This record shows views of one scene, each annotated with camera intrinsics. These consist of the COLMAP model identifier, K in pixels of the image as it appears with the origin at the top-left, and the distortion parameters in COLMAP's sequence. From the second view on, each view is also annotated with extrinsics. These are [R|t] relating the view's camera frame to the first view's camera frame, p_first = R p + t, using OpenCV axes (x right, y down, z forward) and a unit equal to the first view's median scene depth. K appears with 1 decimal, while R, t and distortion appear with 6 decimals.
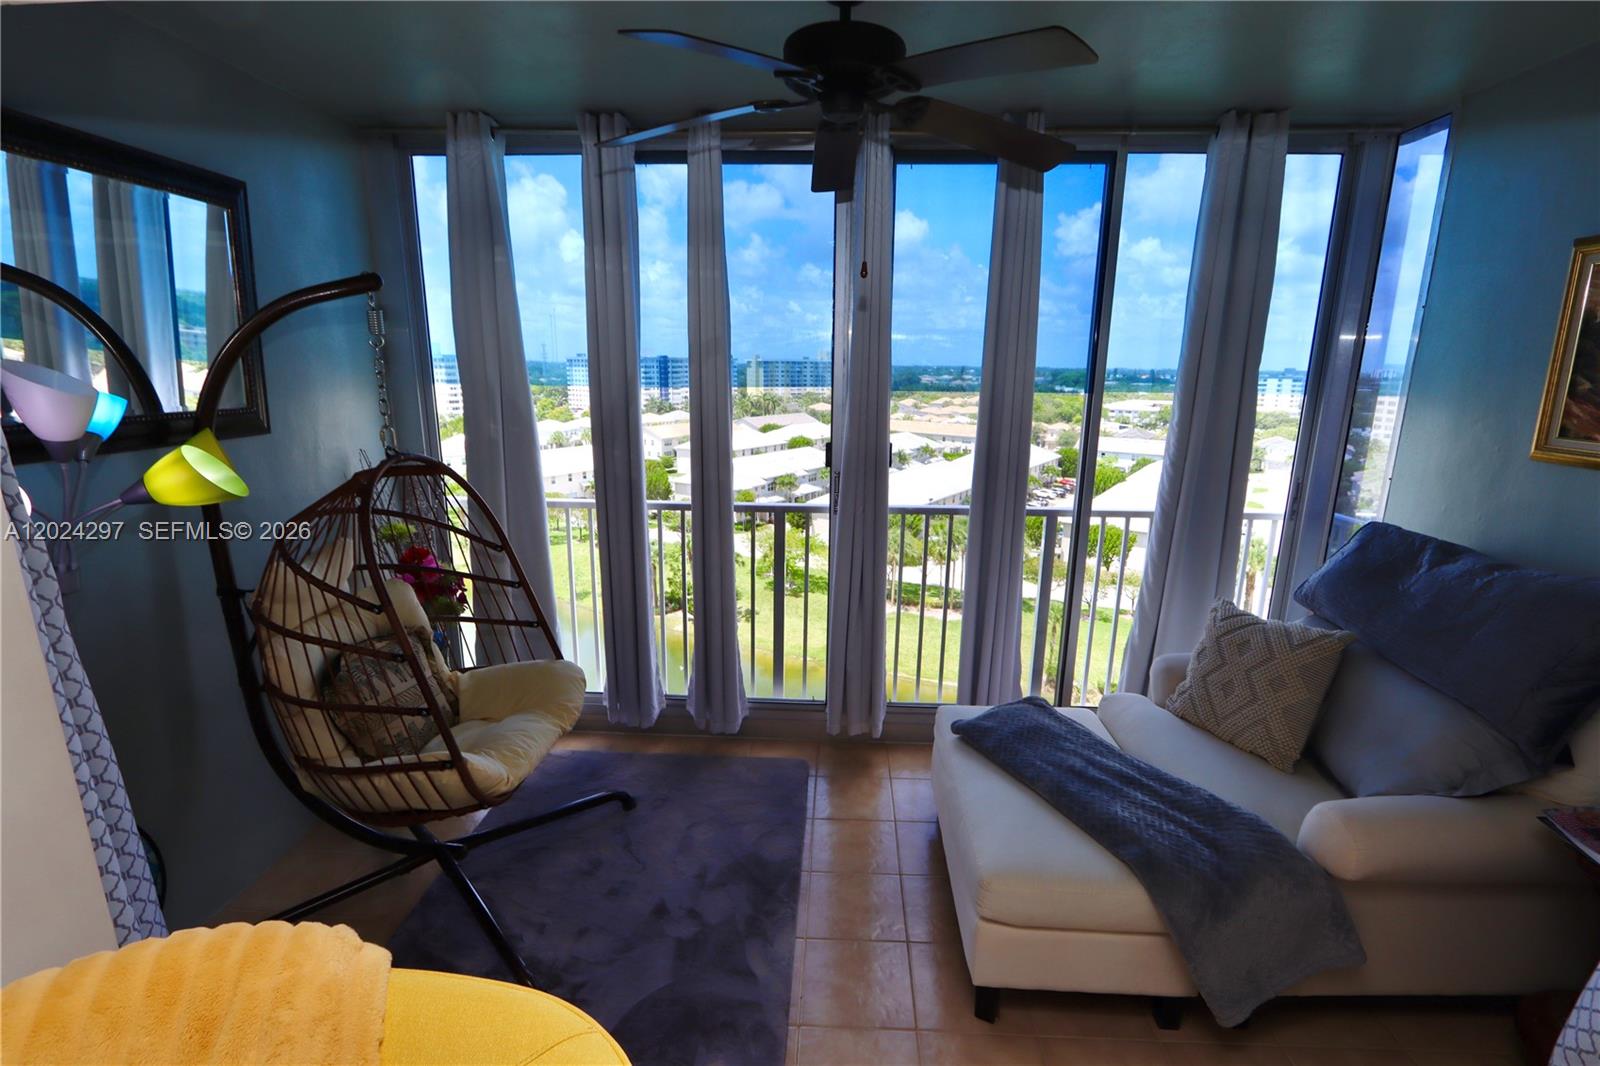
lens RADIAL K [[743.7, 0, 806.3], [0, 743.7, 542.8], [0, 0, 1]] dist [-0.014914, 0.000321]
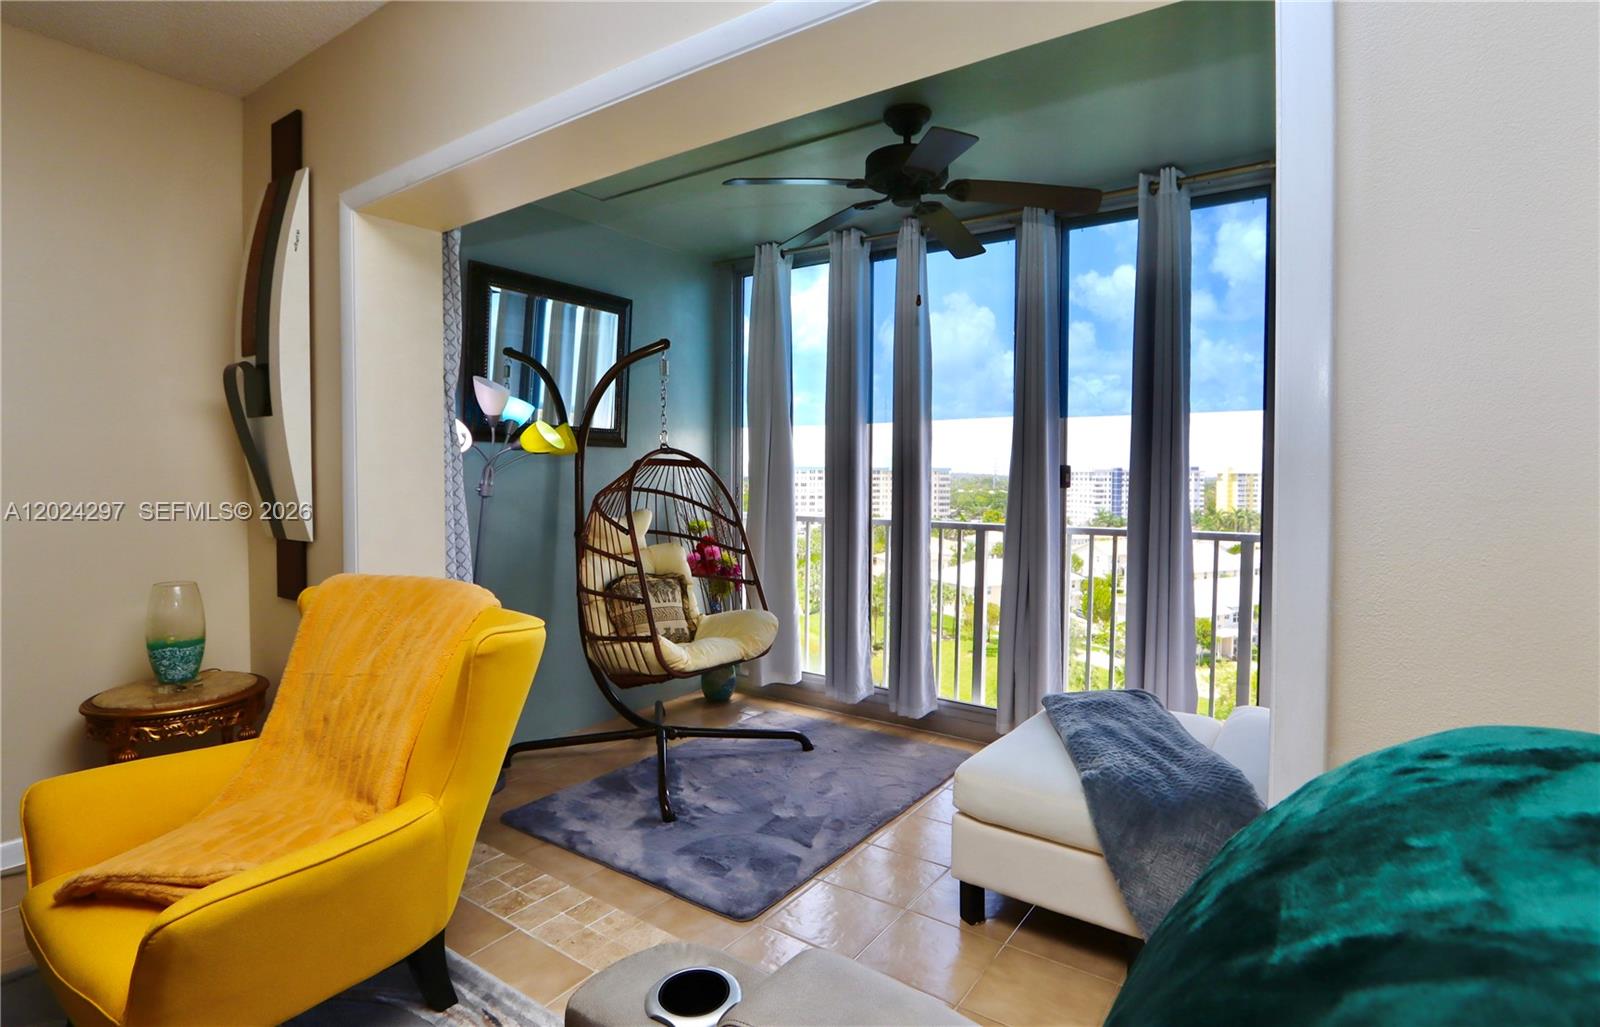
lens RADIAL K [[782.0, 0, 826.5], [0, 782.0, 502.4], [0, 0, 1]] dist [-0.002812, -0.000159]
pose [[0.856127, 0.016049, -0.516516, 0.498046], [-0.120475, 0.978174, -0.169296, 0.192986], [0.502525, 0.207166, 0.839375, -0.170322]]
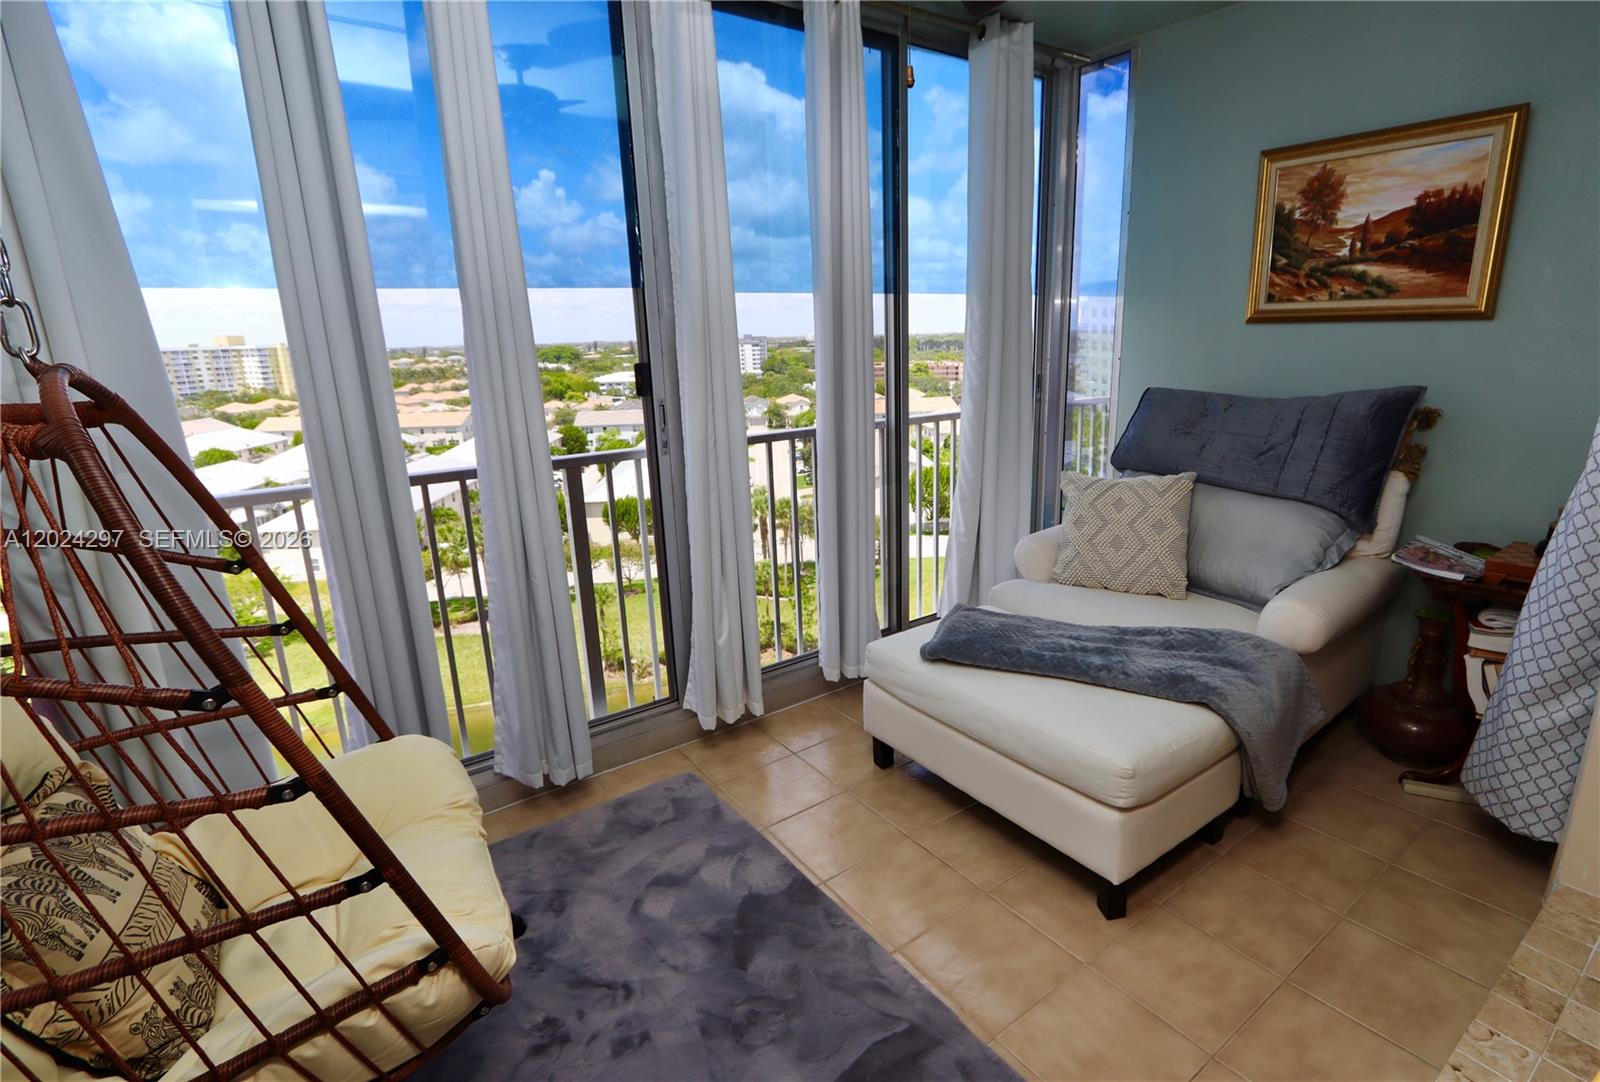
lens RADIAL K [[774.6, 0, 844.6], [0, 774.6, 534.6], [0, 0, 1]] dist [-0.010380, -0.000350]
pose [[0.770700, -0.190634, 0.608013, -0.403144], [0.183546, 0.980172, 0.074662, 0.019658], [-0.610191, 0.054056, 0.790408, 0.304287]]
